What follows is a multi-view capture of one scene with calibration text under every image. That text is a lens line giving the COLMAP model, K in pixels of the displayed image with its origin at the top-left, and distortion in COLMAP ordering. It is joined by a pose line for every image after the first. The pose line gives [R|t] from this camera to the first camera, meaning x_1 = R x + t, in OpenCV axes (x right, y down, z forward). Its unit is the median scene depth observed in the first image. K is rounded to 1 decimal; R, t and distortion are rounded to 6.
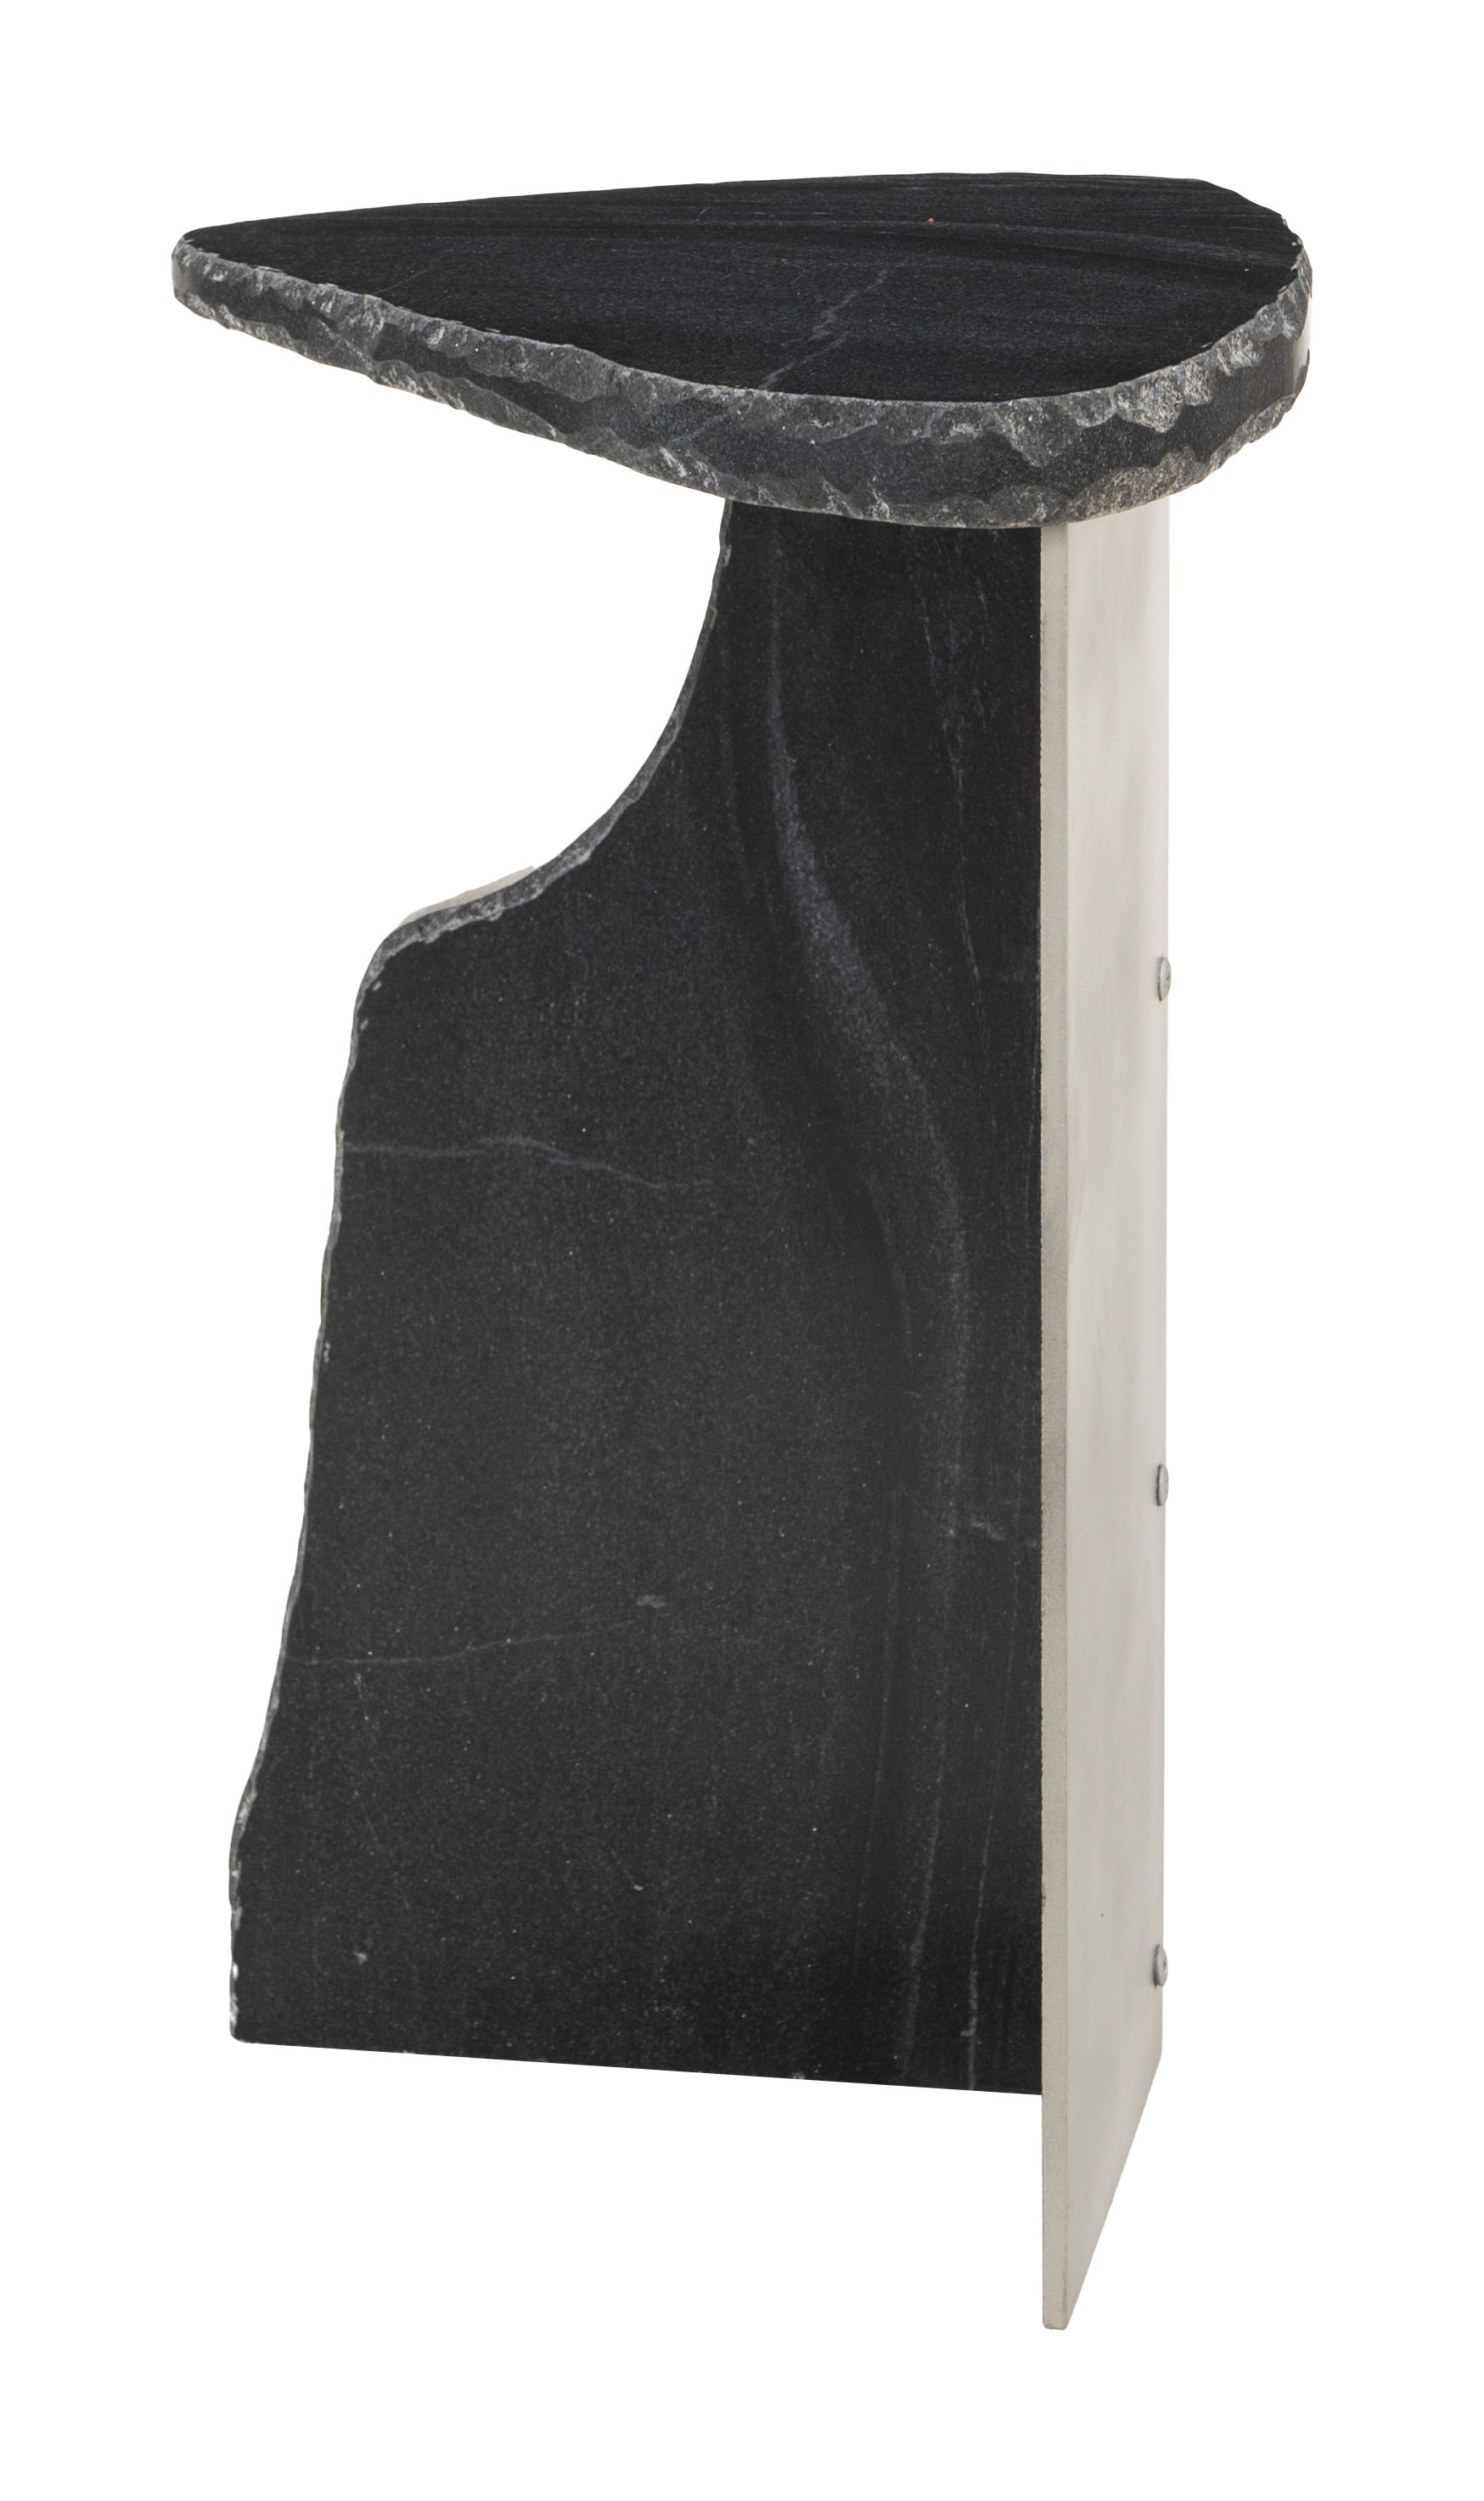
lens RADIAL K [[4826.7, 0, 742.0], [0, 4826.7, 1250.5], [0, 0, 1]] dist [0.048354, 0.258898]
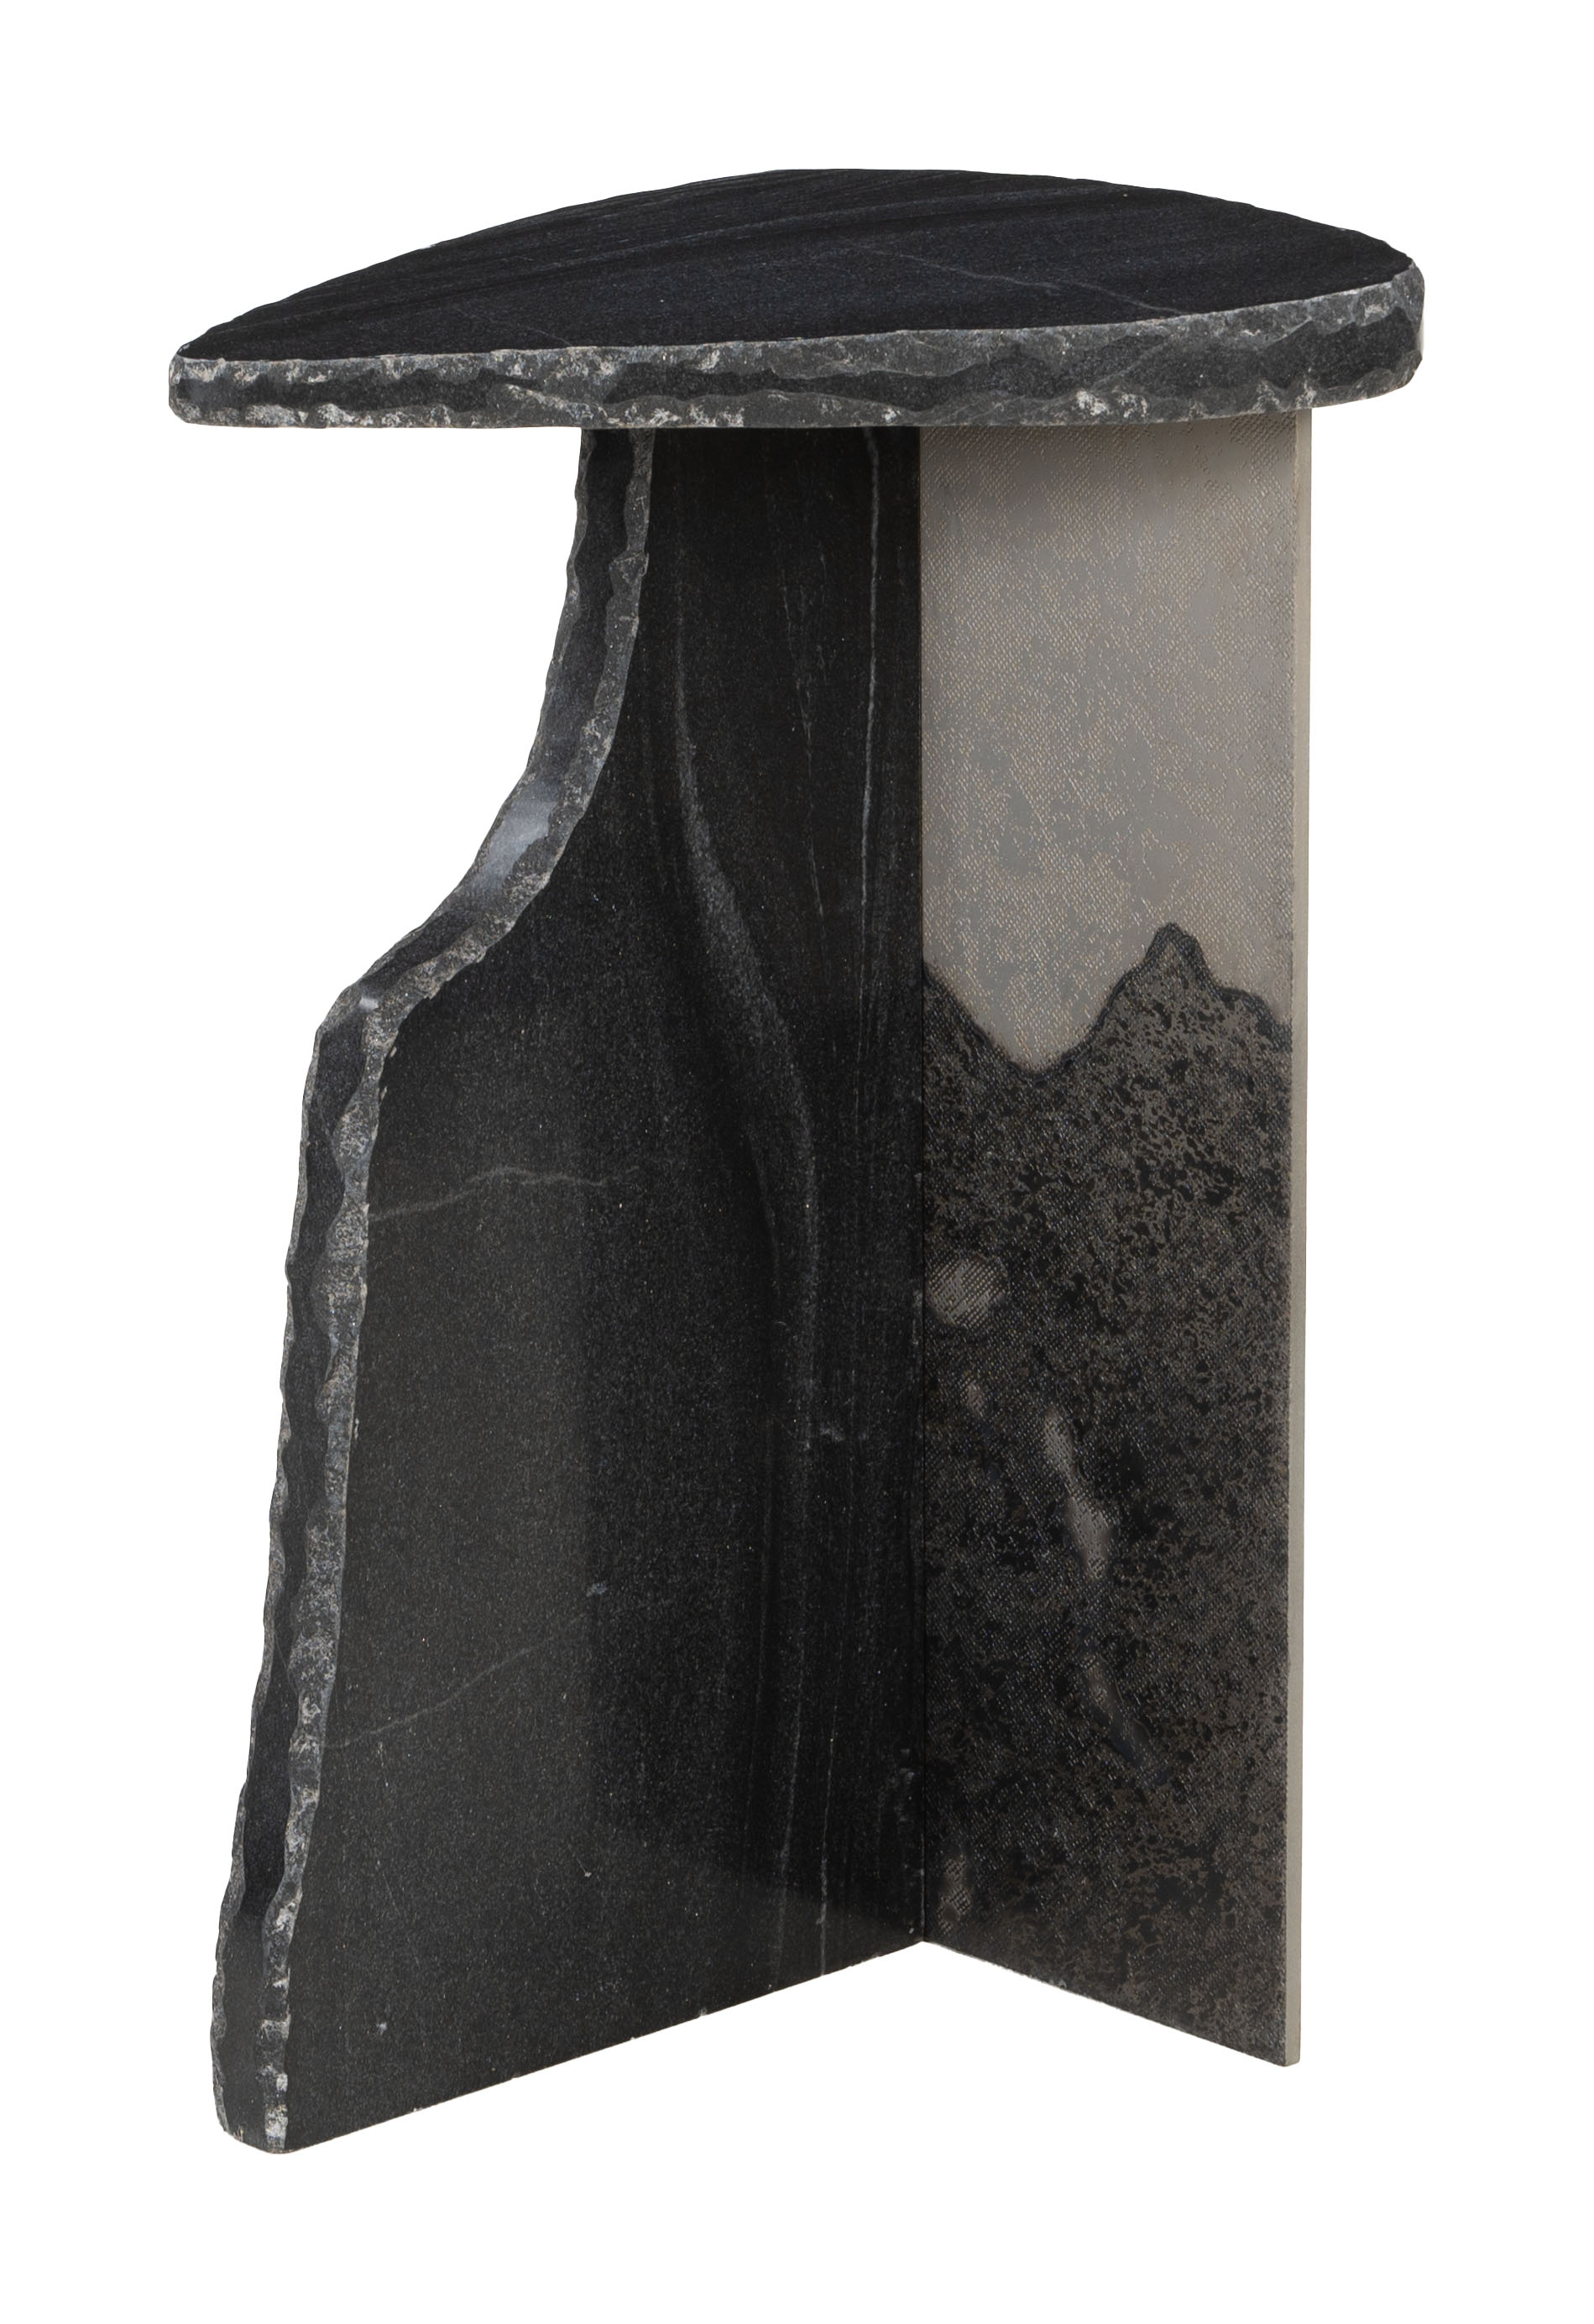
lens RADIAL K [[4637.2, 0, 797.0], [0, 4637.2, 1162.0], [0, 0, 1]] dist [0.021174, 0.145802]
pose [[0.858334, -0.268458, 0.437257, -0.424951], [0.285099, 0.958072, 0.028569, -0.034759], [-0.426593, 0.100140, 0.898883, 0.074137]]
